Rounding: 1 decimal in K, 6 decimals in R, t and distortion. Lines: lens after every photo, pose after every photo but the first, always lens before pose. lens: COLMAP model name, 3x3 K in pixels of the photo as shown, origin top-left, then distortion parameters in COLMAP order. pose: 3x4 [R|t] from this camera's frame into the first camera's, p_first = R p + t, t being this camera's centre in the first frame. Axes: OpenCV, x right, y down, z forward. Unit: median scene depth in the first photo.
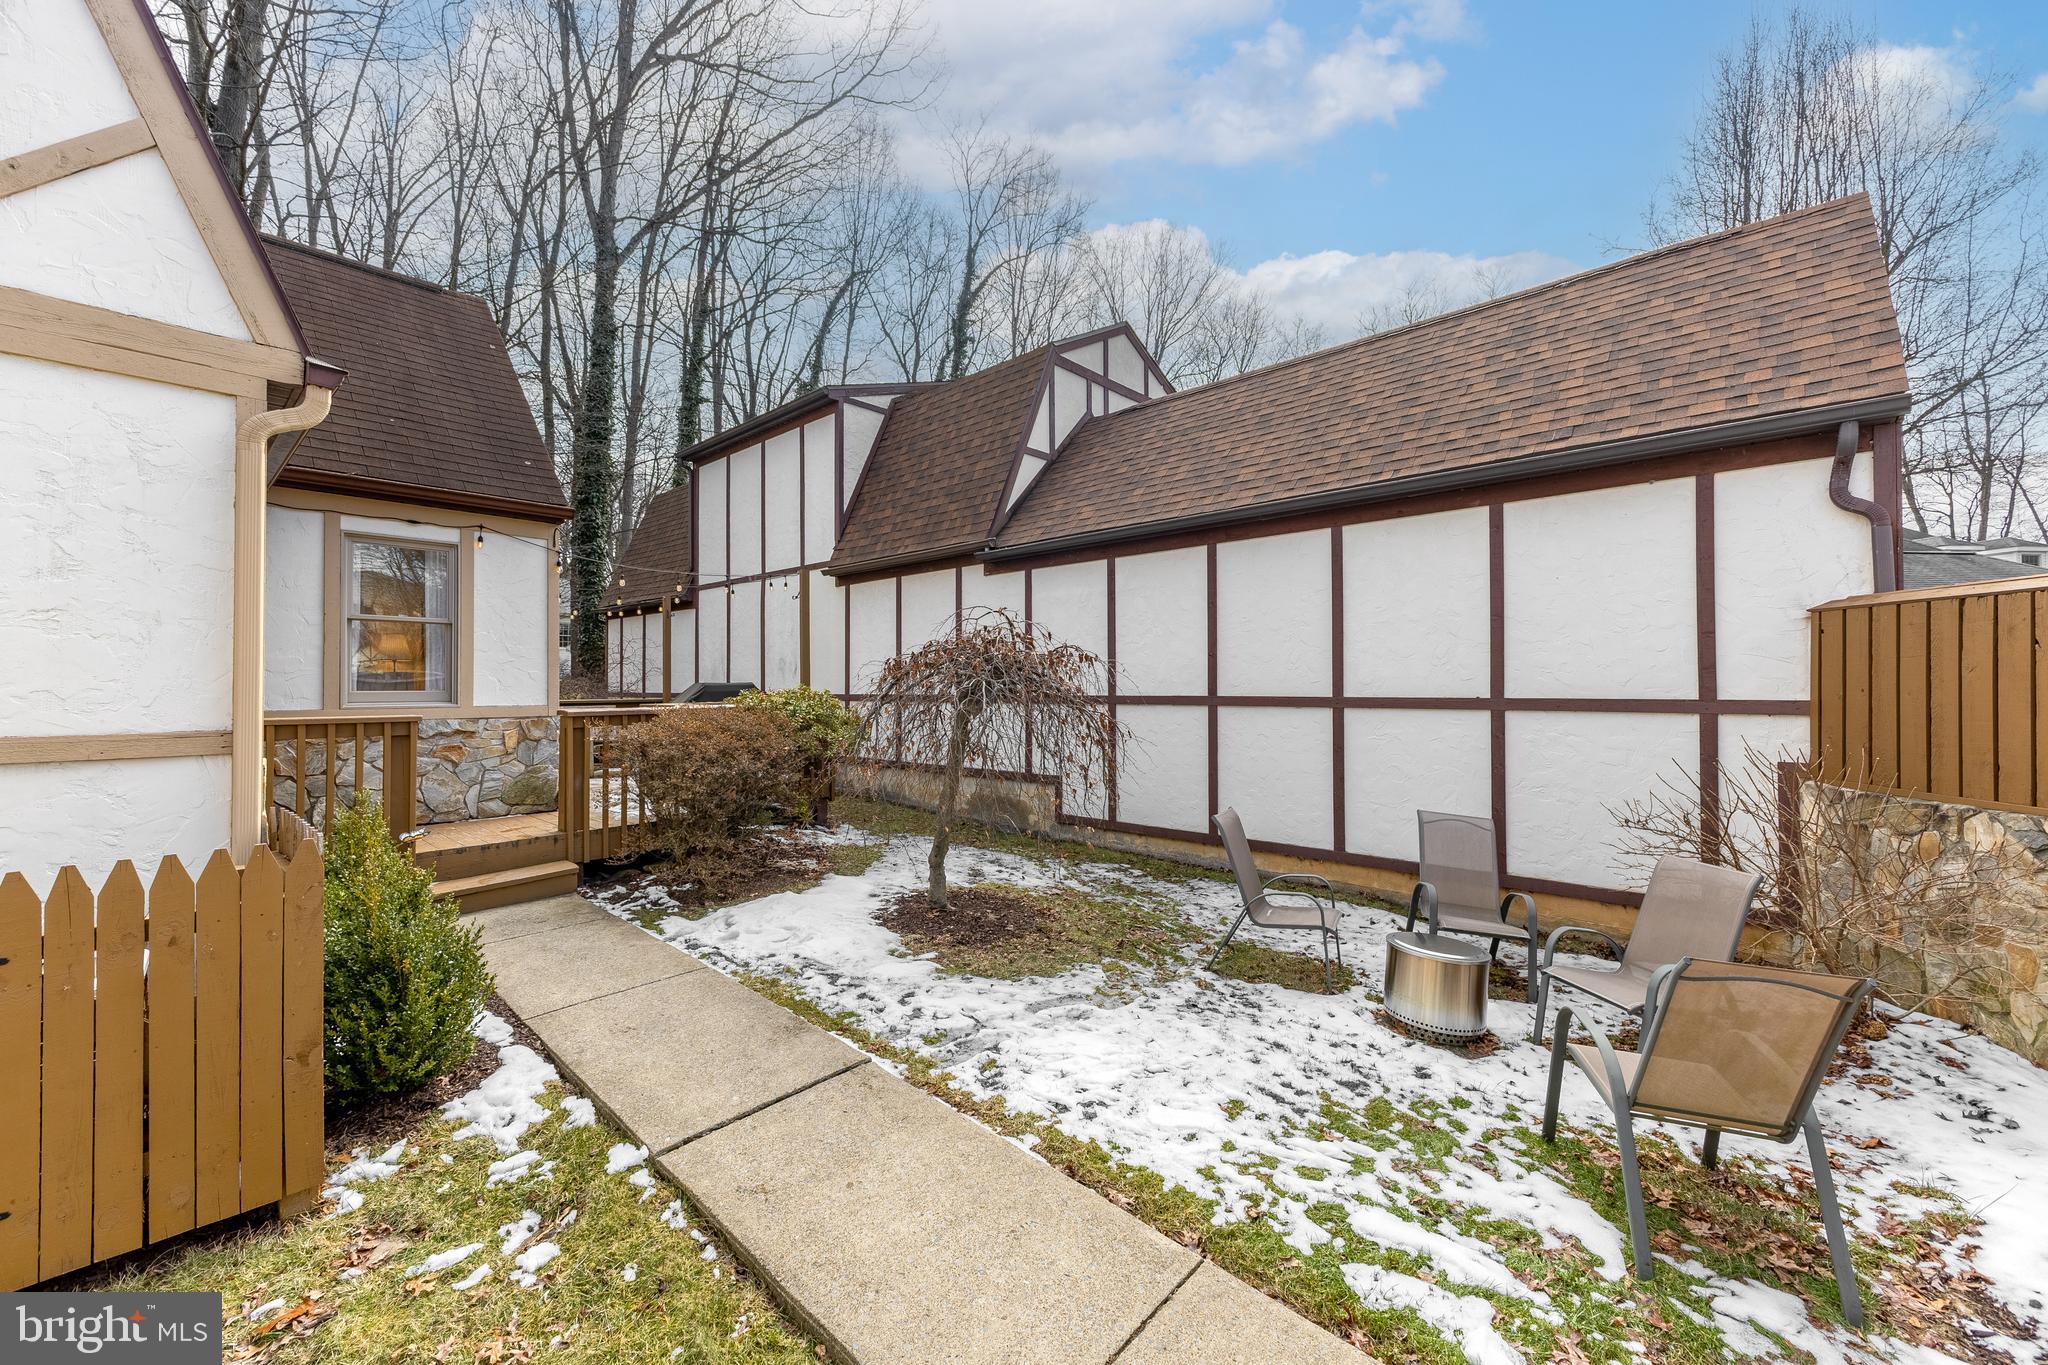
lens RADIAL K [[811.3, 0, 1029.6], [0, 811.3, 675.0], [0, 0, 1]] dist [0.002382, -0.002956]
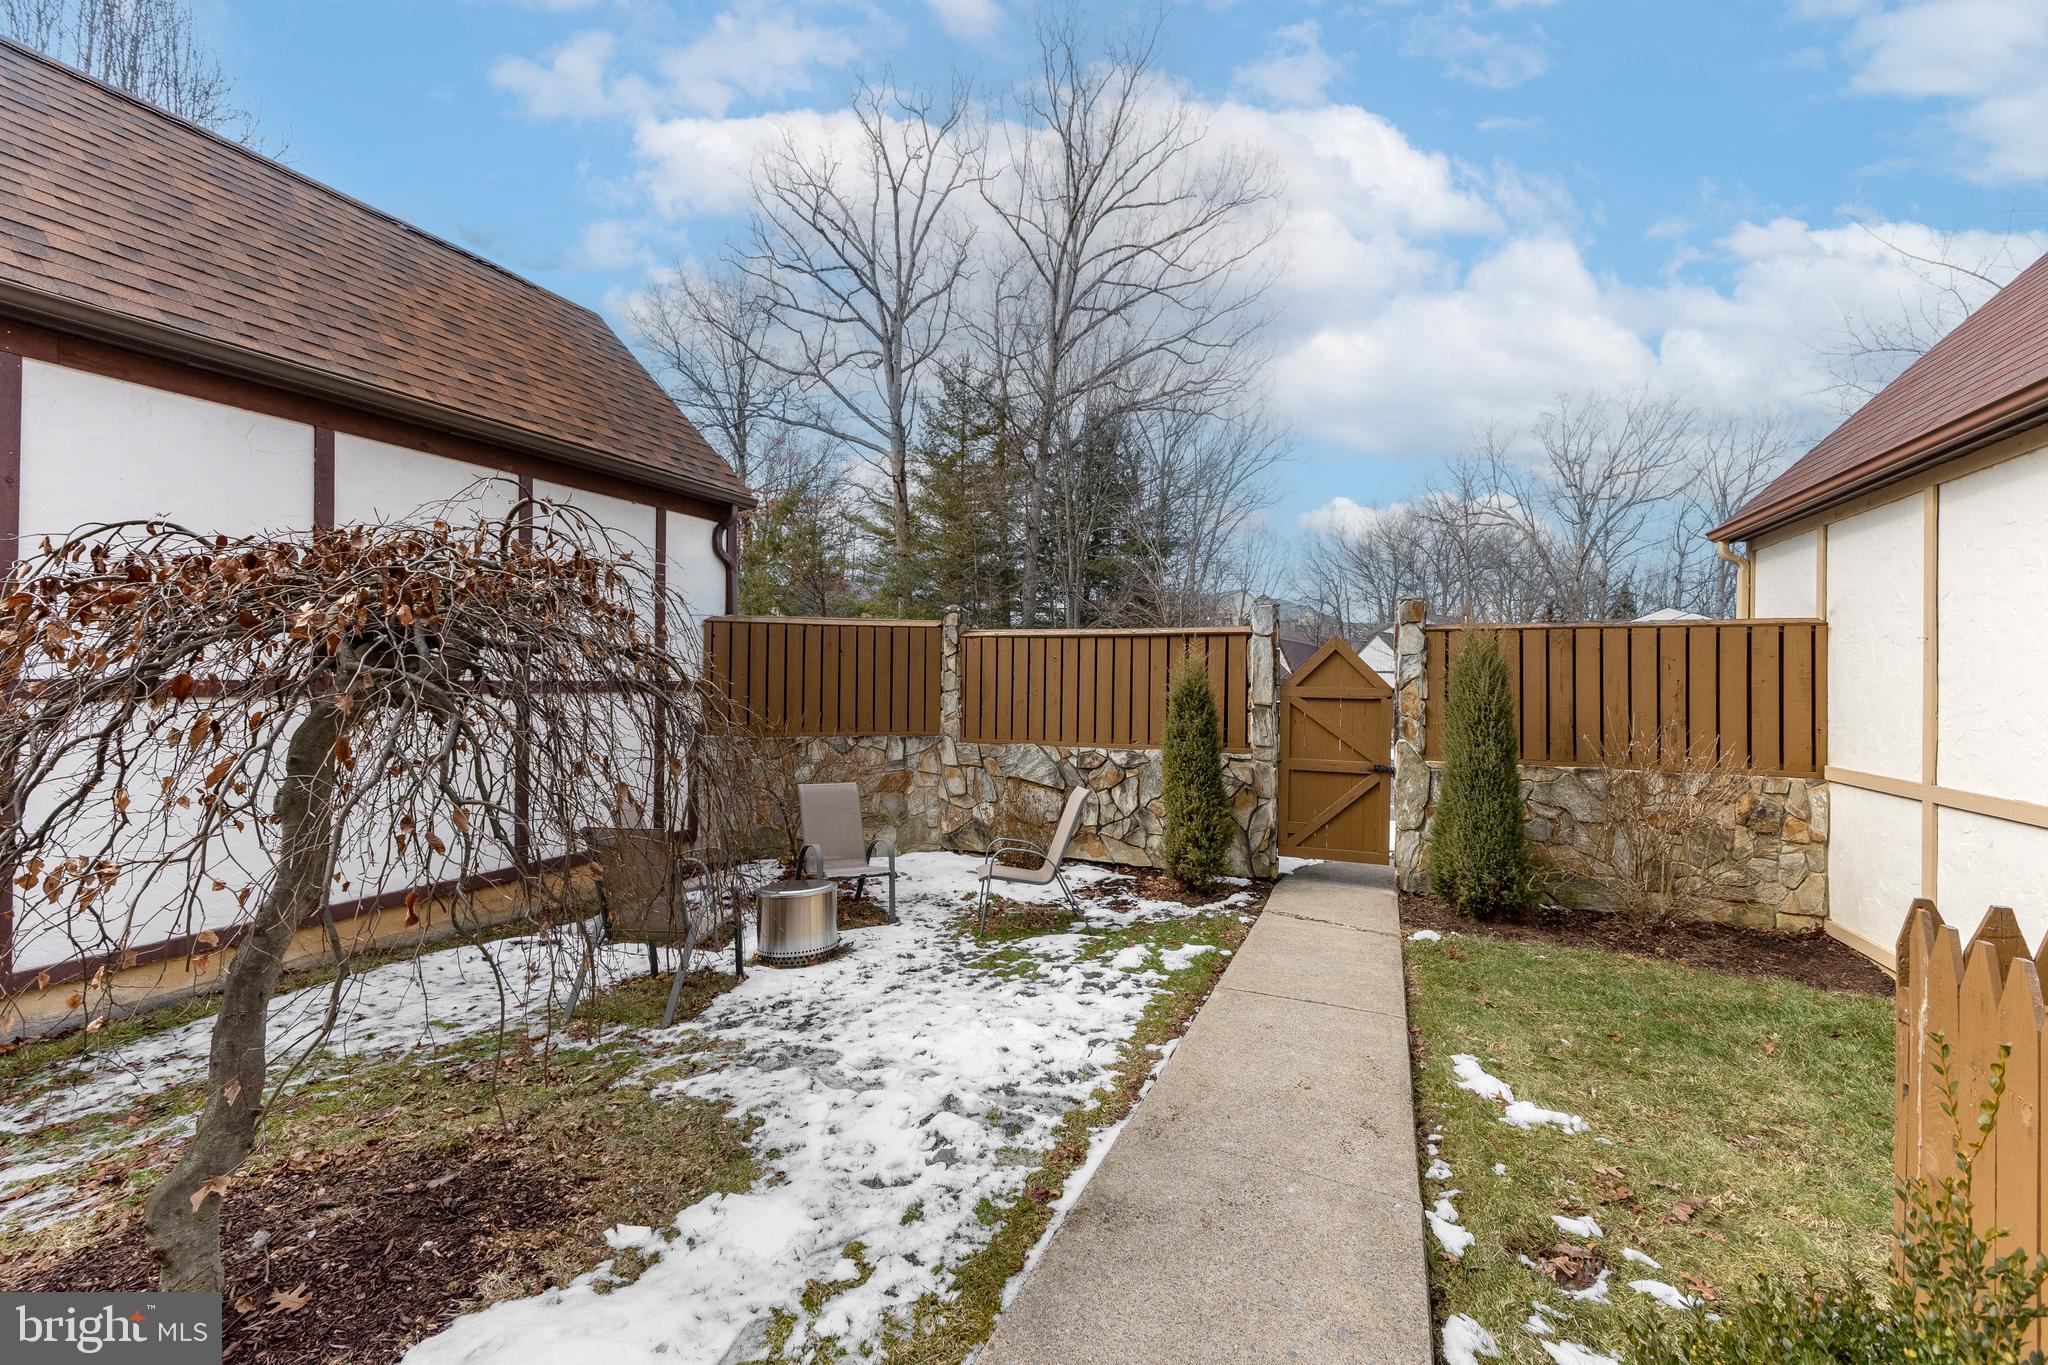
lens RADIAL K [[811.3, 0, 1022.8], [0, 811.3, 675.6], [0, 0, 1]] dist [0.002382, -0.002956]
pose [[-0.318858, 0.002580, 0.947799, -0.935467], [-0.017934, 0.999801, -0.008755, 0.037991], [-0.947633, -0.019790, -0.318748, 1.378973]]
